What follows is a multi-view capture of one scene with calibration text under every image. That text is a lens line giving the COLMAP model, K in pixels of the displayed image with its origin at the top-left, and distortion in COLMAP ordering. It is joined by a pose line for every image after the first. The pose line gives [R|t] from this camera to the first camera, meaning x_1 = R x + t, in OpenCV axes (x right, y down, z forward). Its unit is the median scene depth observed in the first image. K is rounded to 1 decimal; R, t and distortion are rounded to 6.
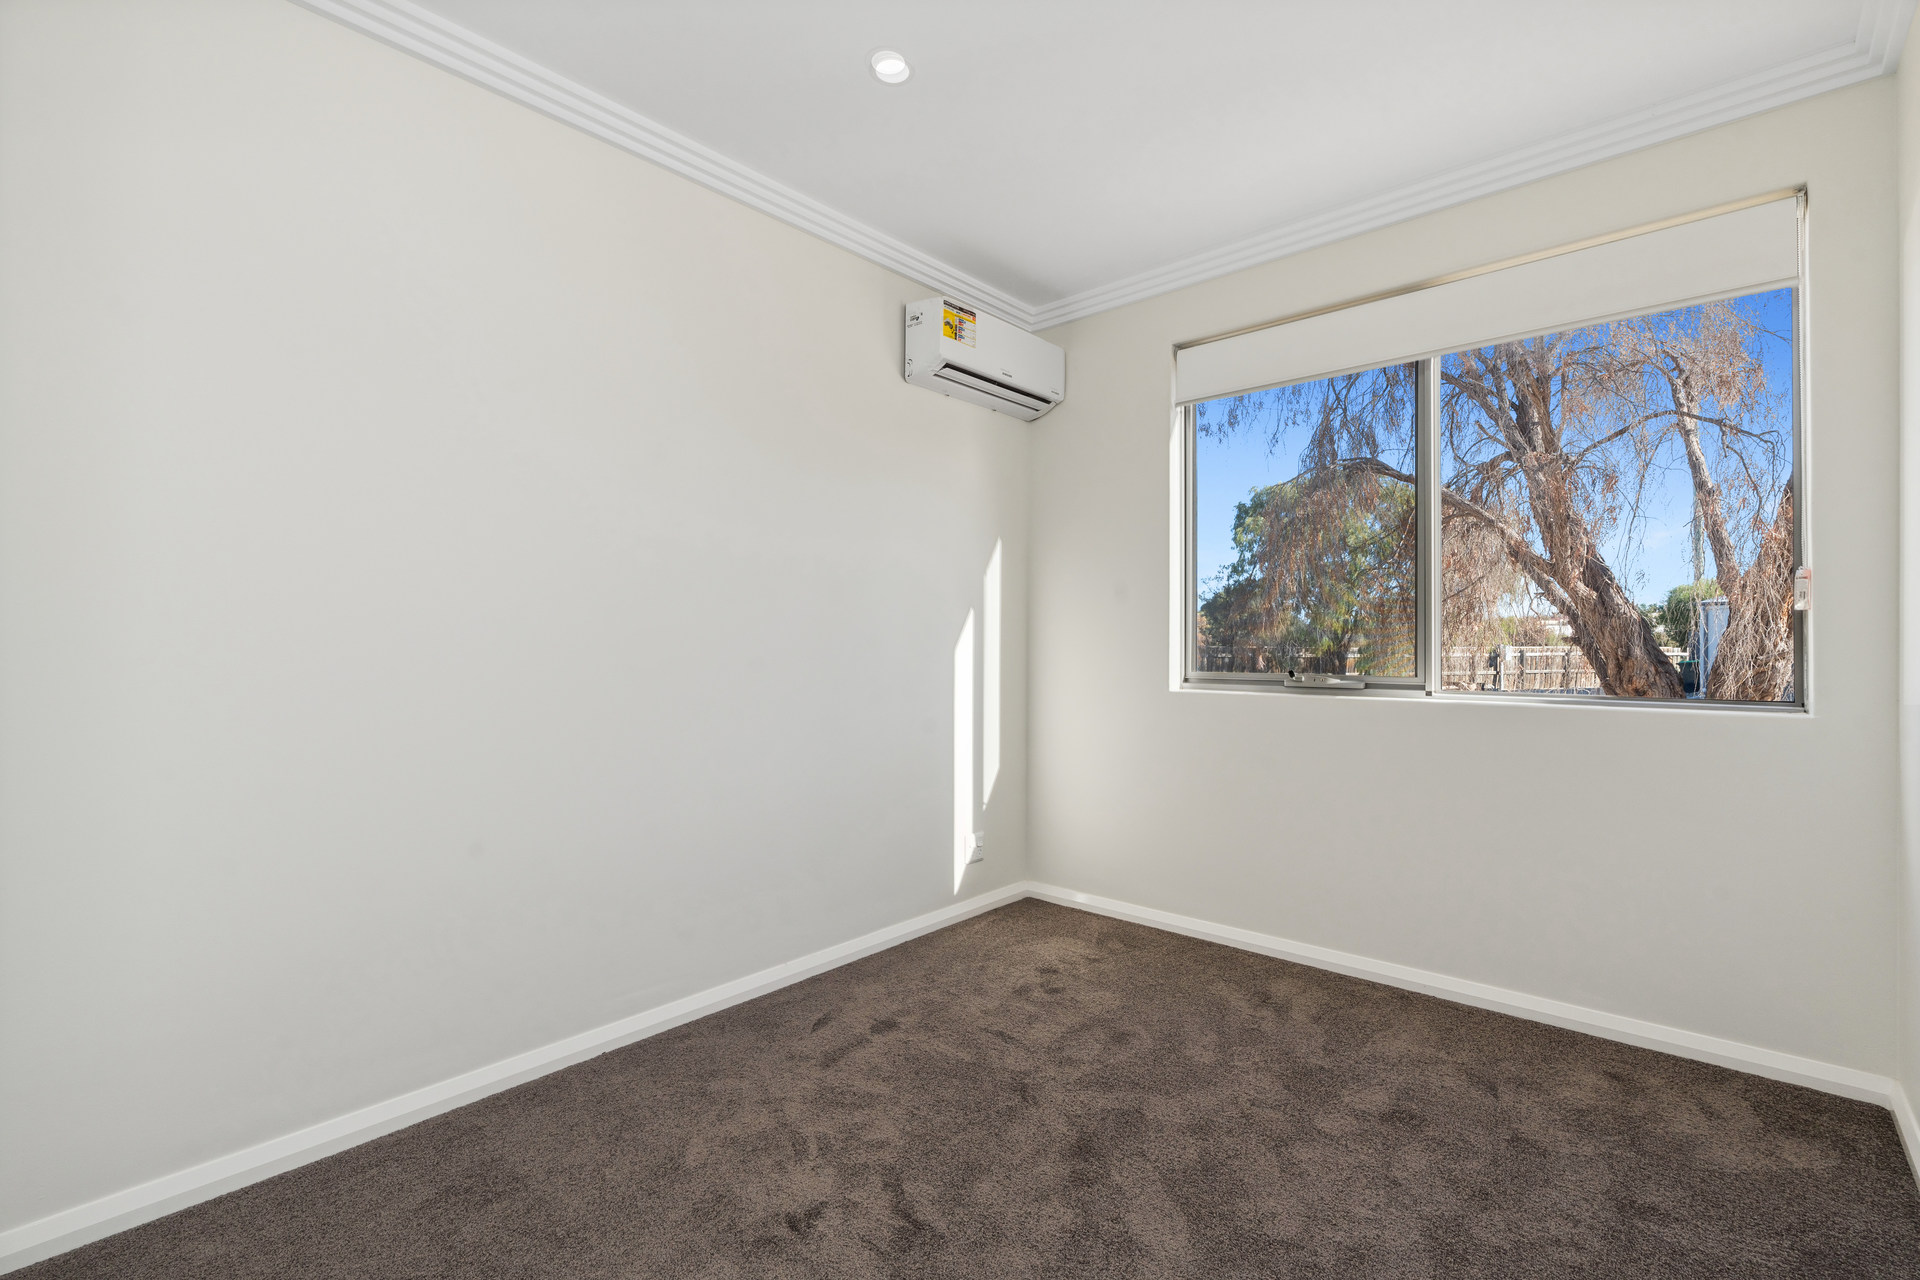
lens RADIAL K [[864.9, 0, 963.3], [0, 864.9, 638.6], [0, 0, 1]] dist [0.002194, 0.000235]
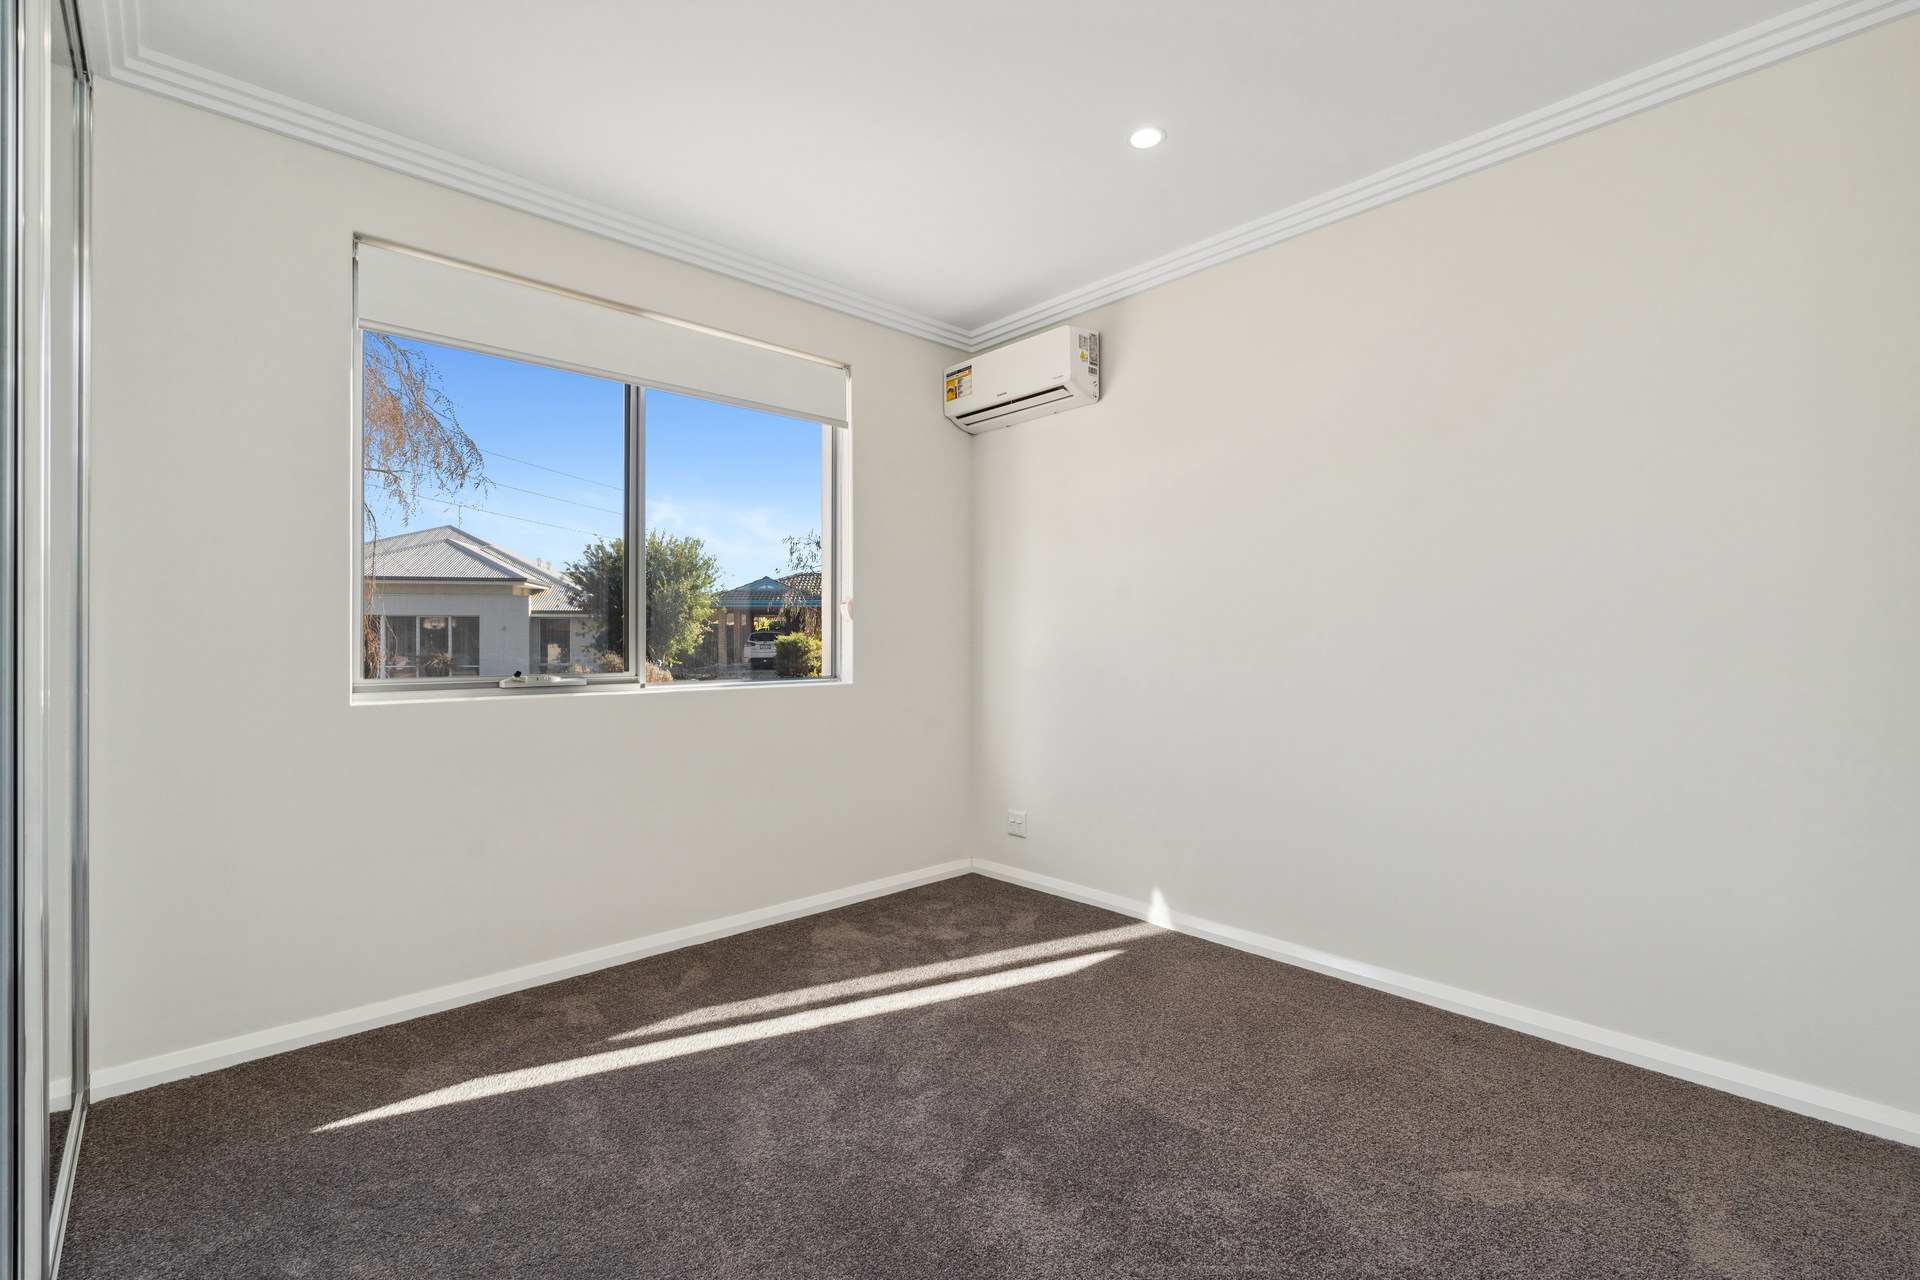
lens RADIAL K [[864.9, 0, 963.3], [0, 864.9, 638.6], [0, 0, 1]] dist [0.002194, 0.000235]
pose [[0.087822, 0.004180, 0.996127, -0.494418], [-0.000832, 0.999991, -0.004122, 0.007342], [-0.996136, -0.000467, 0.087825, 0.478430]]
